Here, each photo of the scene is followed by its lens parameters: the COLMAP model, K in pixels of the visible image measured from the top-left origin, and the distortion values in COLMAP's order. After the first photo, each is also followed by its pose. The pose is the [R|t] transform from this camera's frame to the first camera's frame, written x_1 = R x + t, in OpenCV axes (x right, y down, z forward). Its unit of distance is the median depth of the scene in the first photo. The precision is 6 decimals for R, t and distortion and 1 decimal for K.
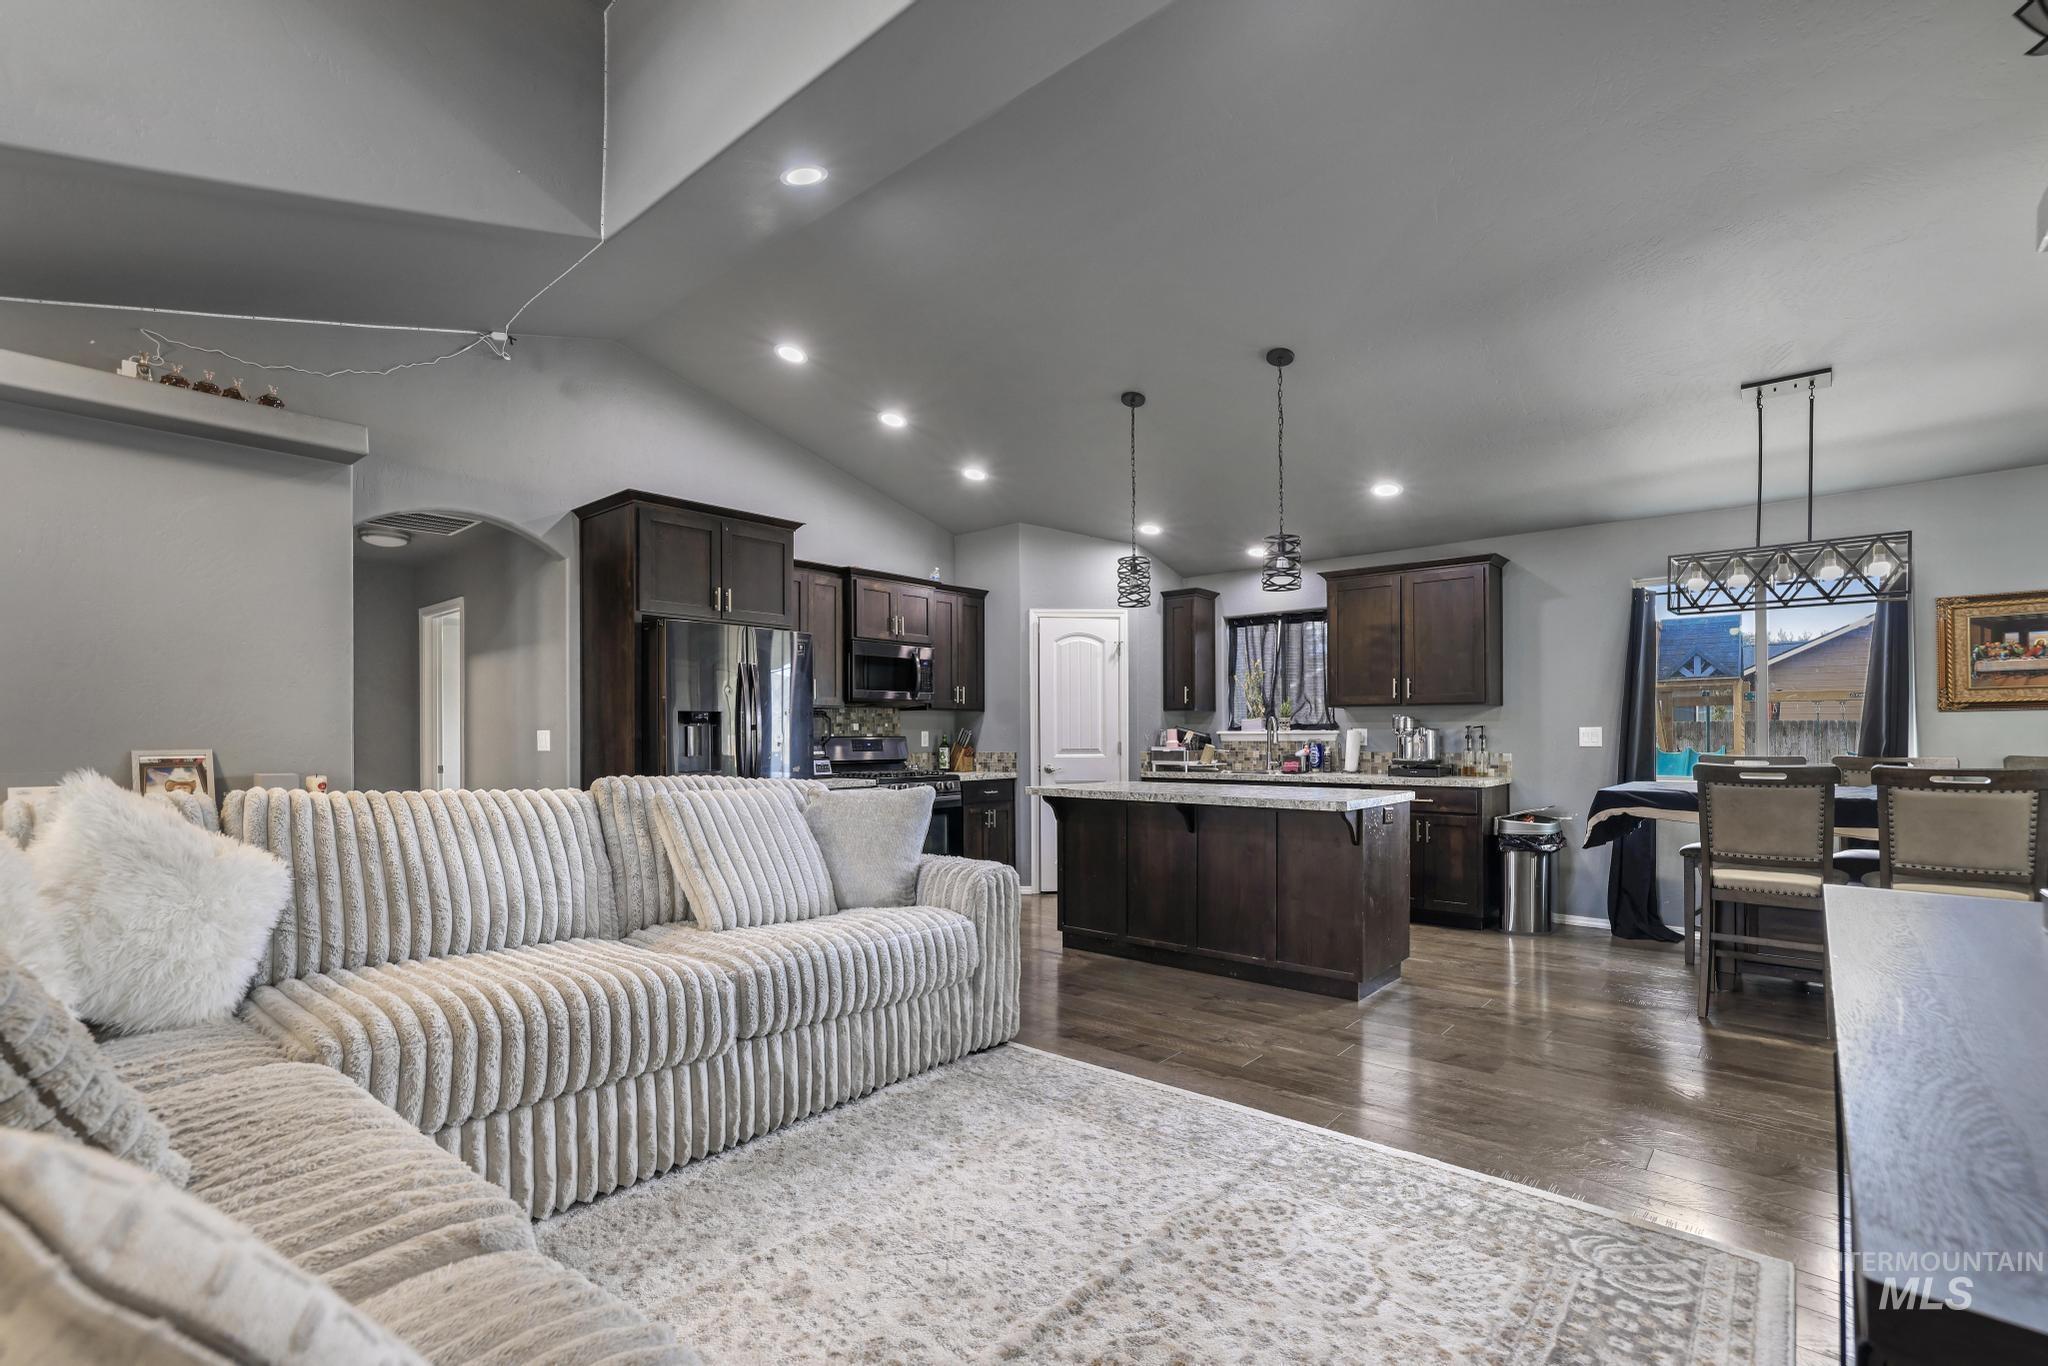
lens RADIAL K [[893.8, 0, 1061.1], [0, 893.8, 750.6], [0, 0, 1]] dist [-0.013141, 0.010252]
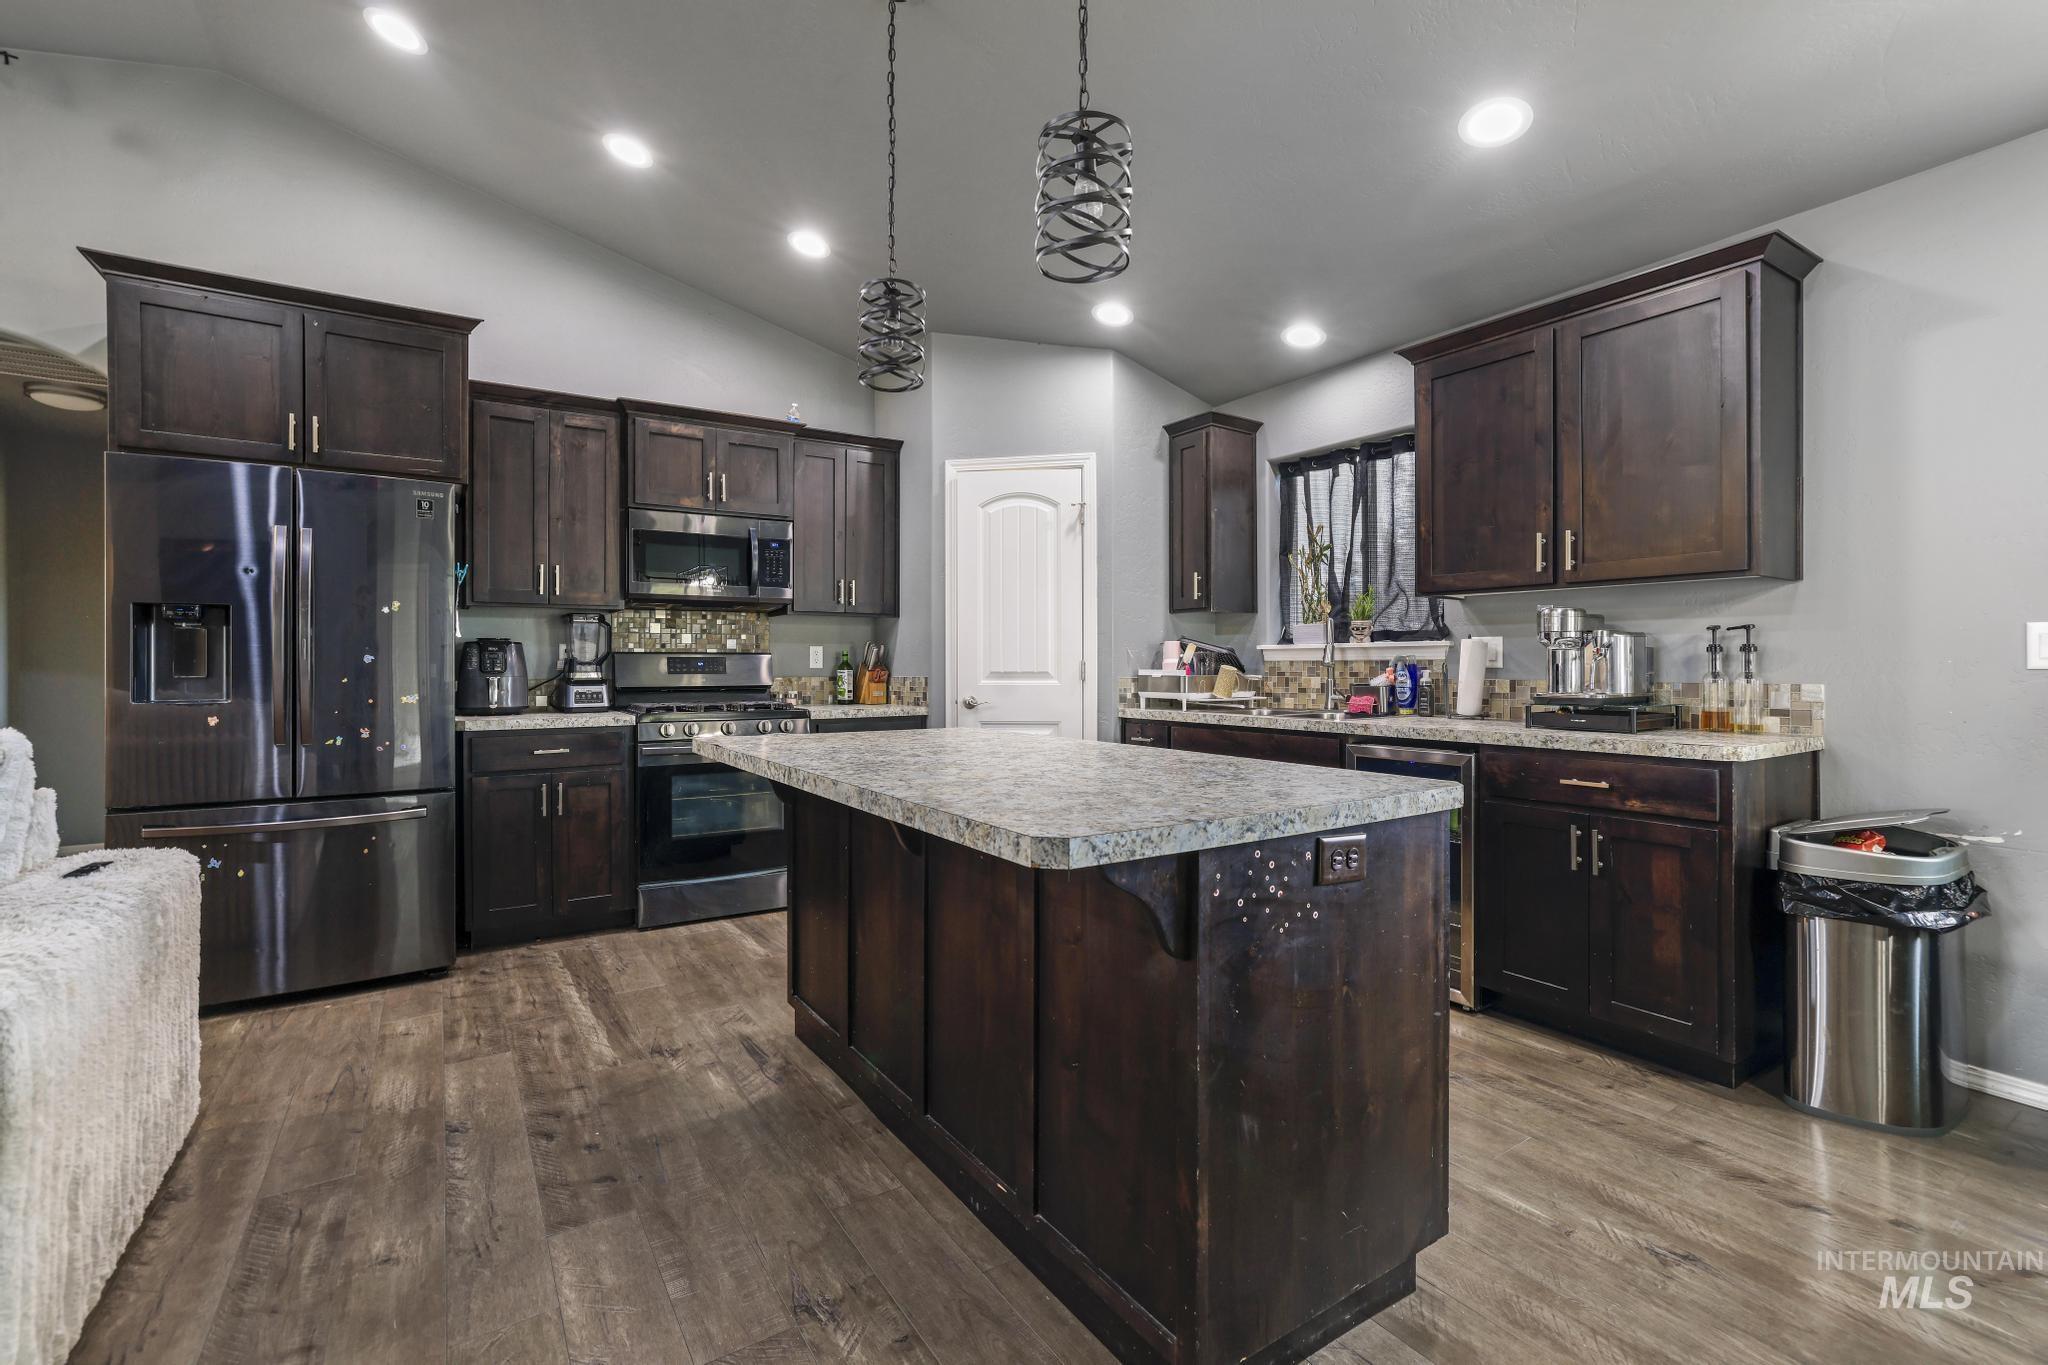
lens RADIAL K [[893.8, 0, 1018.3], [0, 893.8, 668.0], [0, 0, 1]] dist [-0.013141, 0.010252]
pose [[0.953522, 0.003655, -0.301301, 0.224066], [-0.008027, 0.999880, -0.013273, 0.003884], [0.301217, 0.015074, 0.953437, 0.398948]]
